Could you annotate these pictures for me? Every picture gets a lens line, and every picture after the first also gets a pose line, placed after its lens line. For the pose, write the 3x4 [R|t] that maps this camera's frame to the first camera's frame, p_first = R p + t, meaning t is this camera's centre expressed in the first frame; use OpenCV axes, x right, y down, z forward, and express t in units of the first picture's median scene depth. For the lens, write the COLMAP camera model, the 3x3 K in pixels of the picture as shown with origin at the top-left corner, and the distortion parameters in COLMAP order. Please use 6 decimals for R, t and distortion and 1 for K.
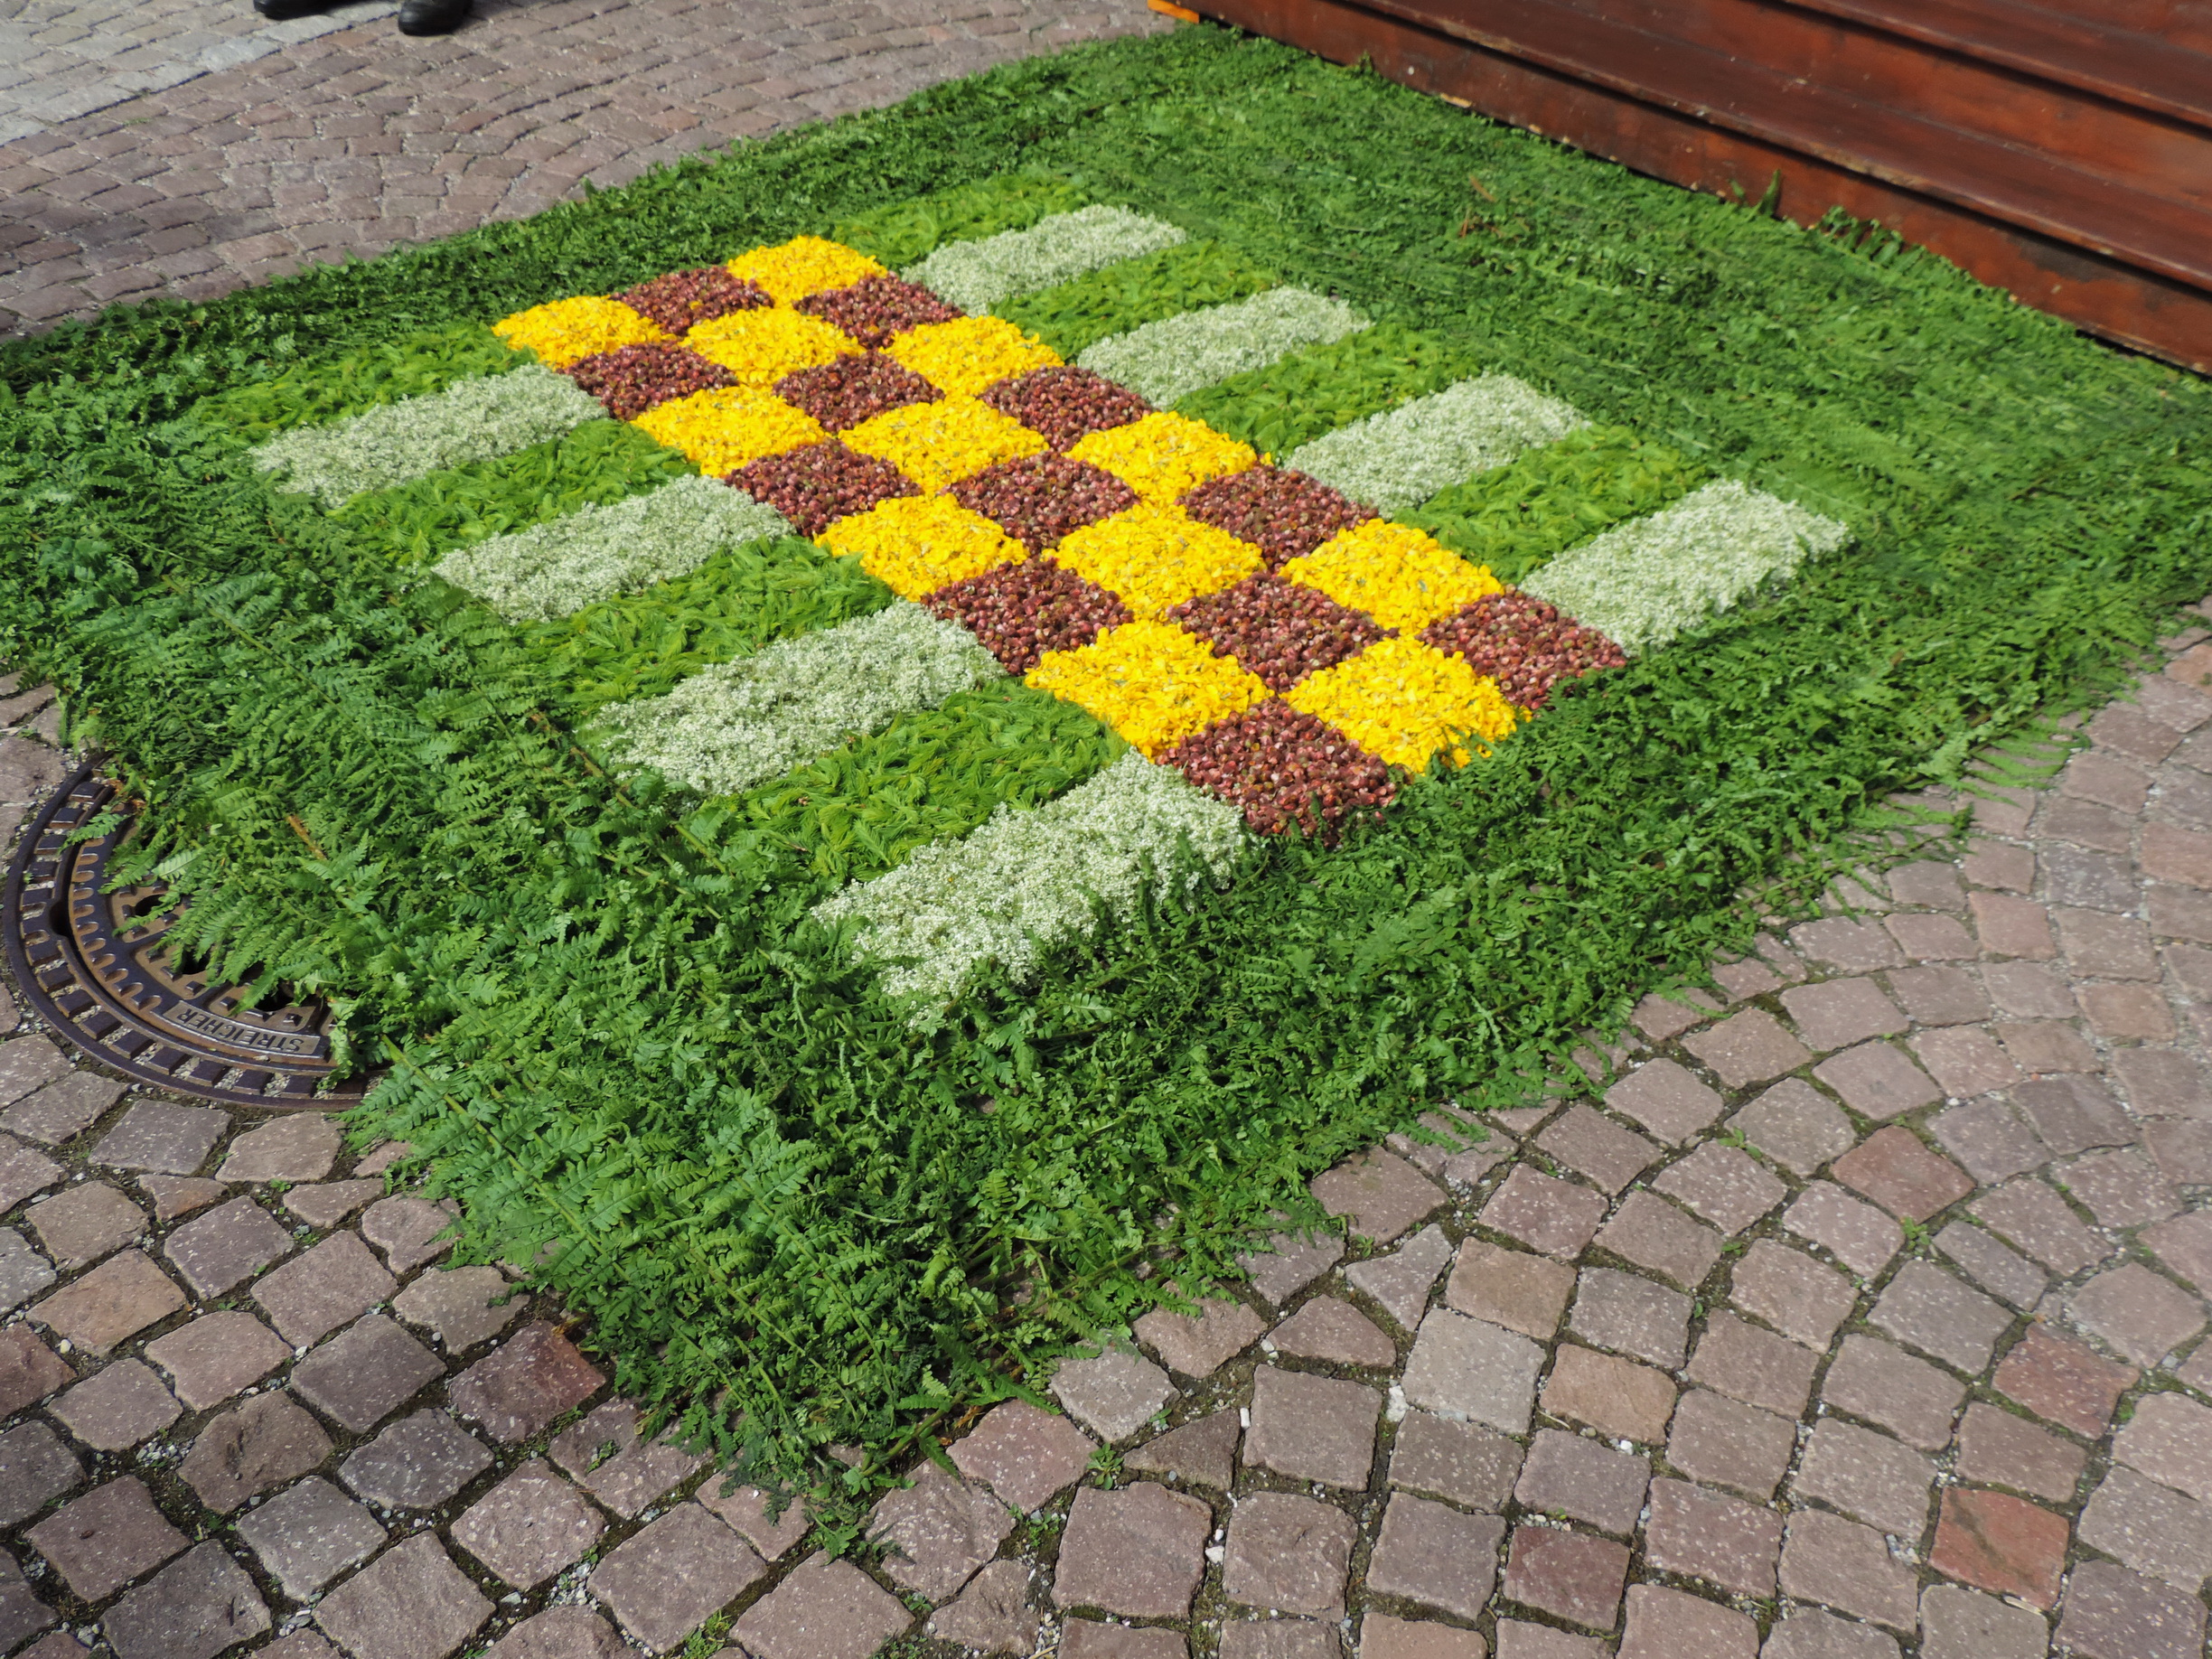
lens RADIAL K [[2238.7, 0, 1106.8], [0, 2238.7, 828.4], [0, 0, 1]] dist [-0.057921, 0.000000]
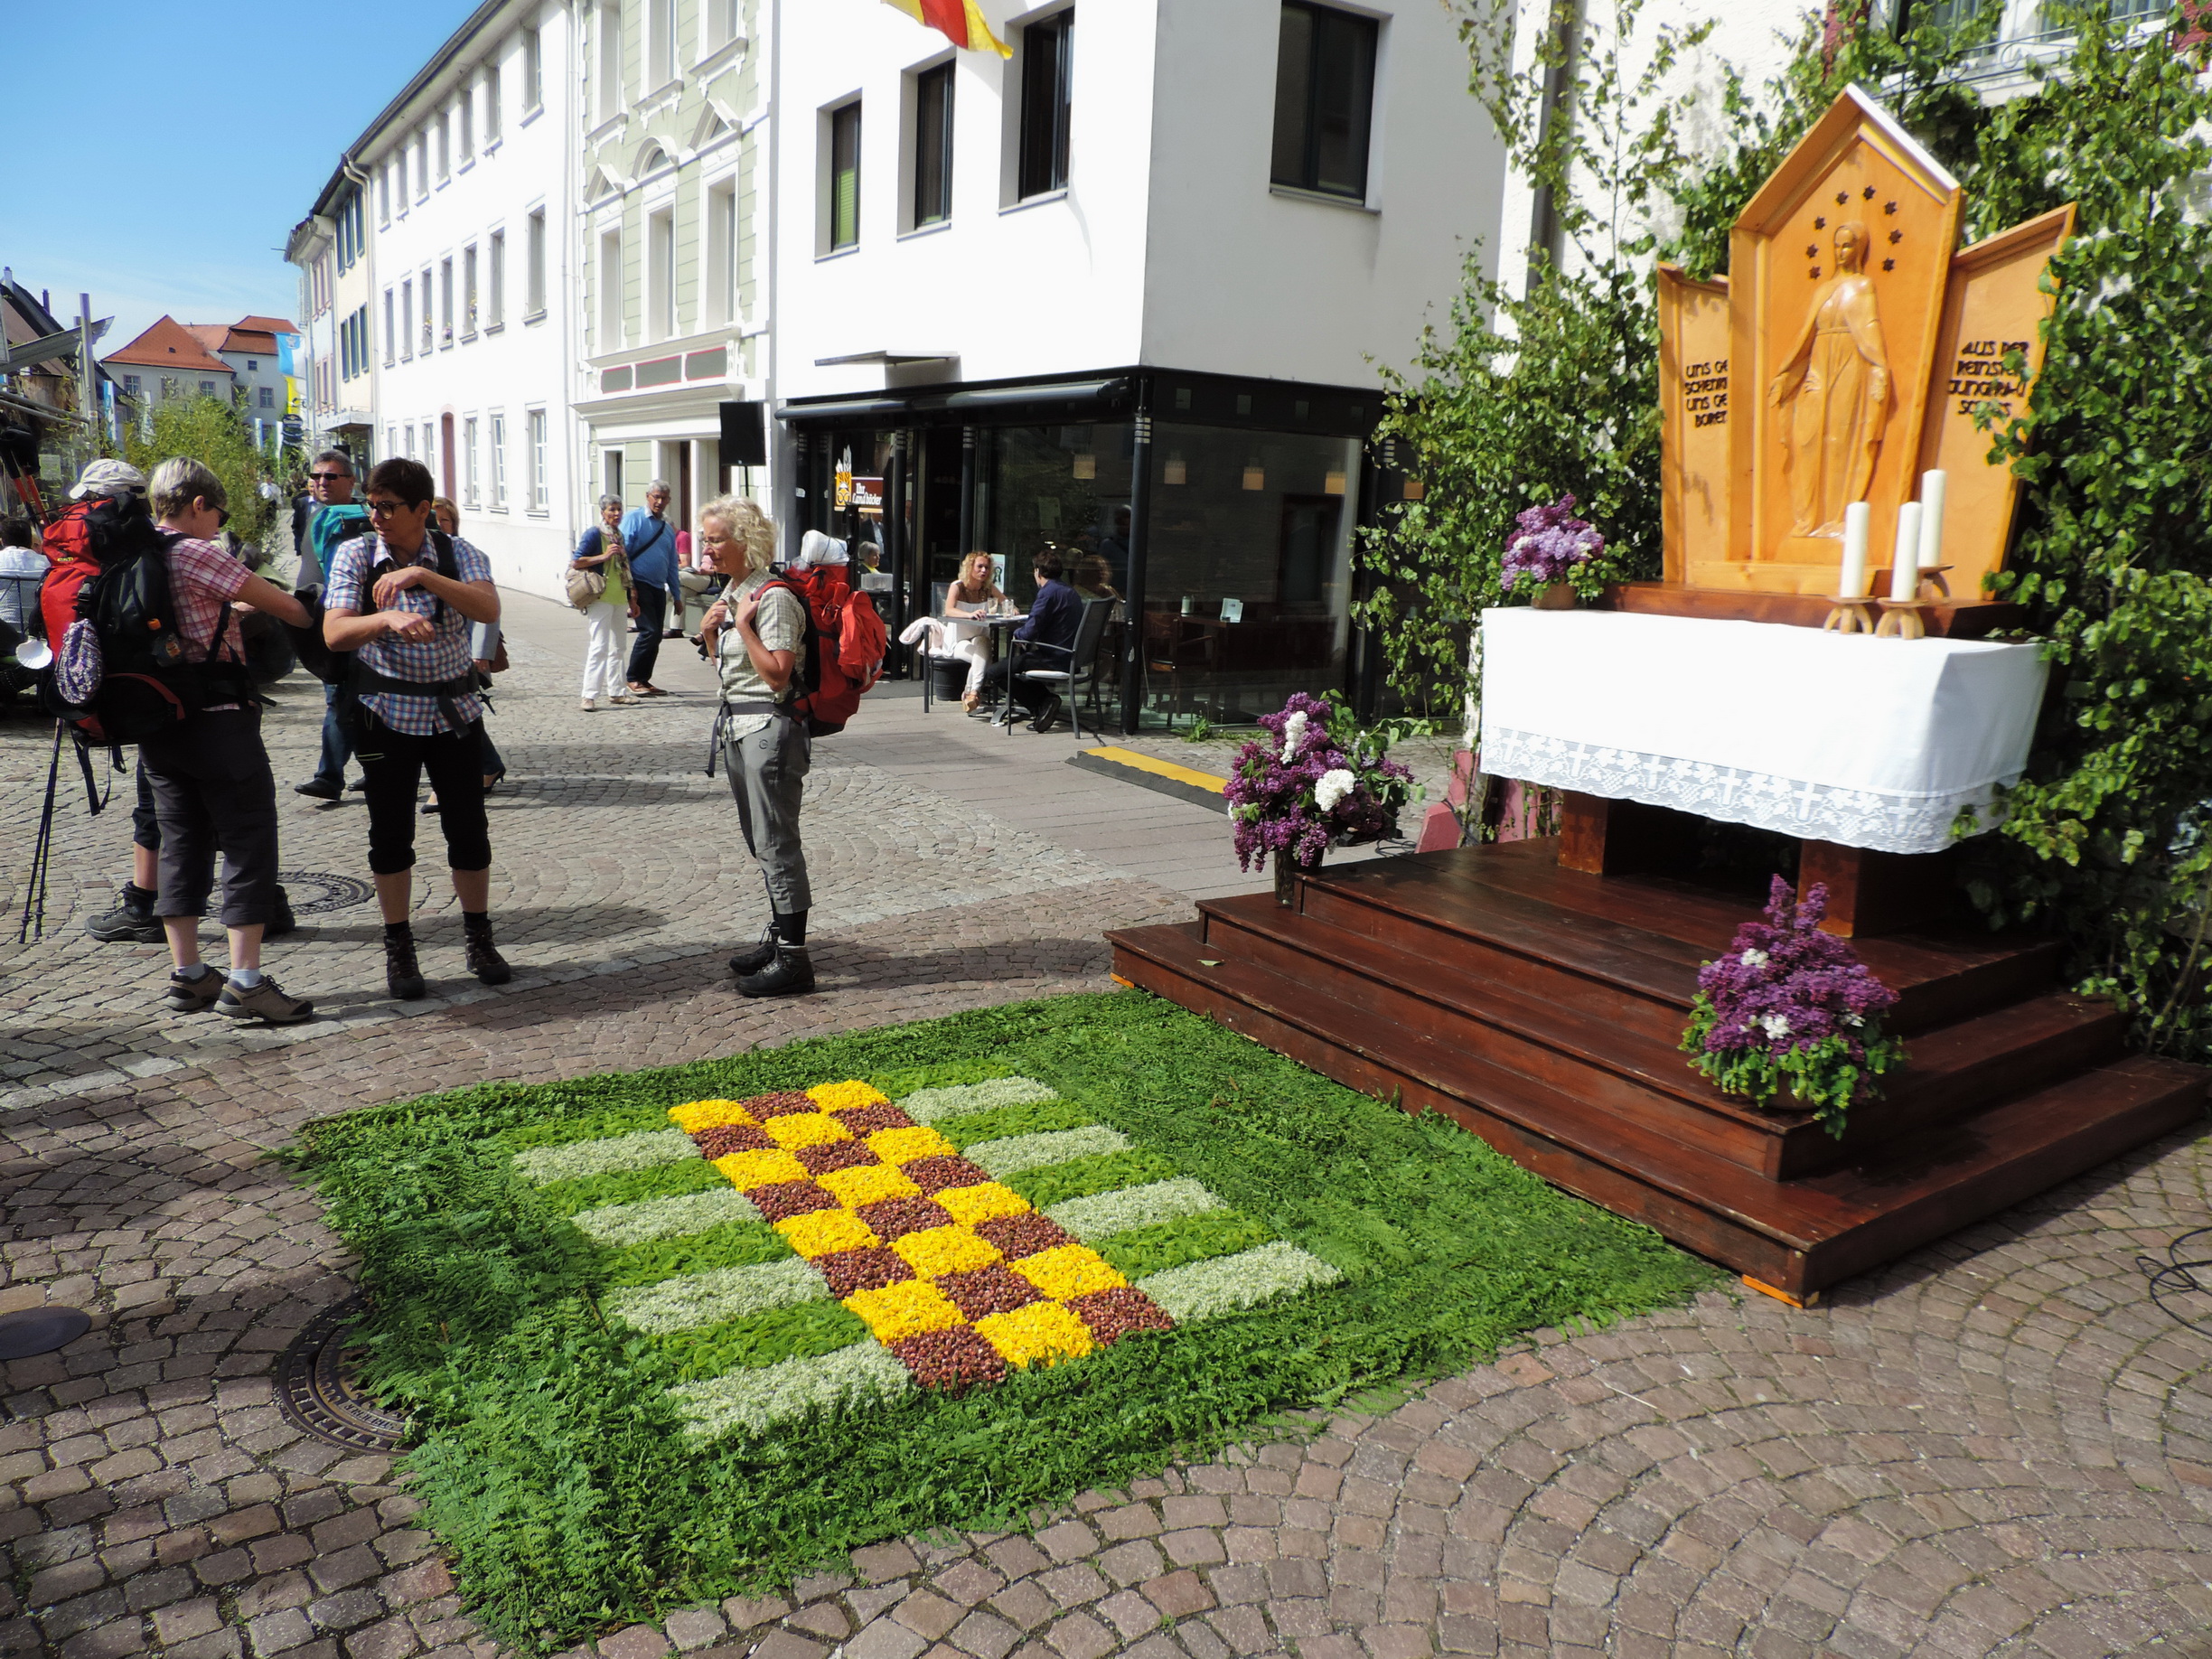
lens RADIAL K [[1534.1, 0, 1105.2], [0, 1534.1, 821.7], [0, 0, 1]] dist [-0.001908, -0.002283]
pose [[0.988534, 0.048706, -0.142928, 0.333153], [-0.106500, 0.895905, -0.431290, 0.101620], [0.107044, 0.441567, 0.890820, -0.310384]]
